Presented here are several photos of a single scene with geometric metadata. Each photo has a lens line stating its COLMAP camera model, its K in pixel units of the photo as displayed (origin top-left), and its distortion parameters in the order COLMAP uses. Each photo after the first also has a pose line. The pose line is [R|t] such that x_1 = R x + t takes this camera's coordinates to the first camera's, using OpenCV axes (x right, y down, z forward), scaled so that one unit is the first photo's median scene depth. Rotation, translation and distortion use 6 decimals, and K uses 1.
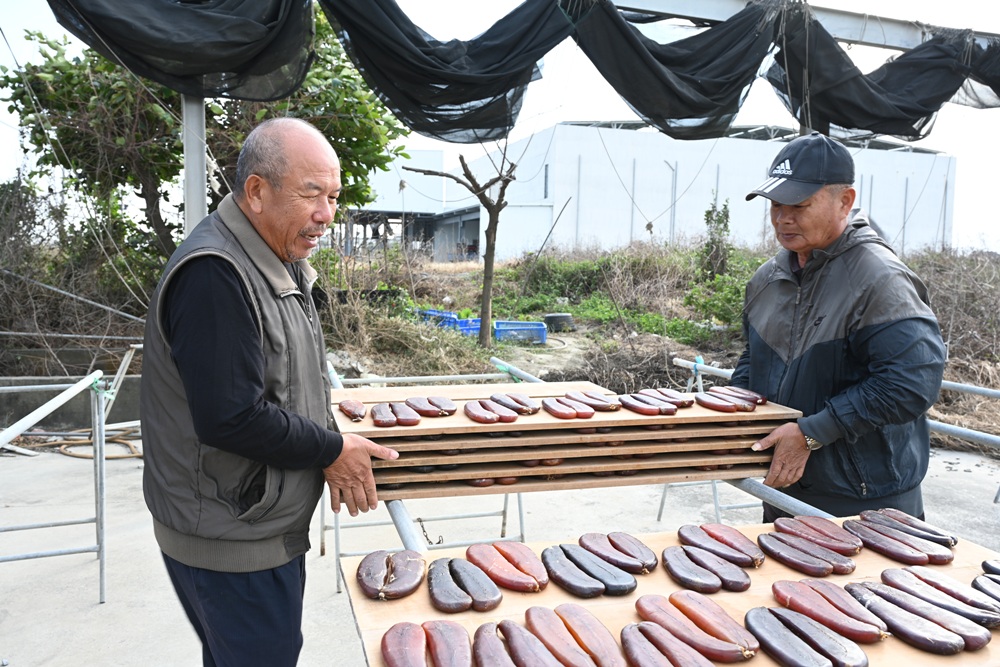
lens RADIAL K [[936.5, 0, 500.0], [0, 936.5, 333.5], [0, 0, 1]] dist [-0.008890, -0.009472]
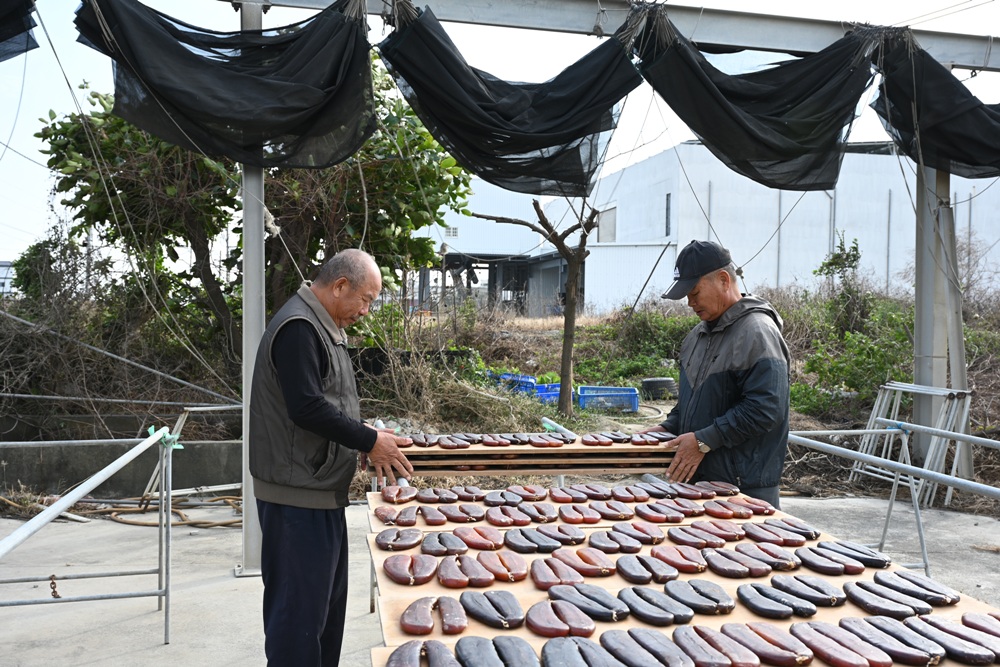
lens RADIAL K [[1389.9, 0, 500.0], [0, 1389.9, 333.5], [0, 0, 1]] dist [-0.009458, -0.005536]
pose [[0.992795, -0.004038, -0.119754, 0.084393], [-0.003063, 0.998250, -0.059050, 0.015959], [0.119782, 0.058991, 0.991046, -0.322694]]
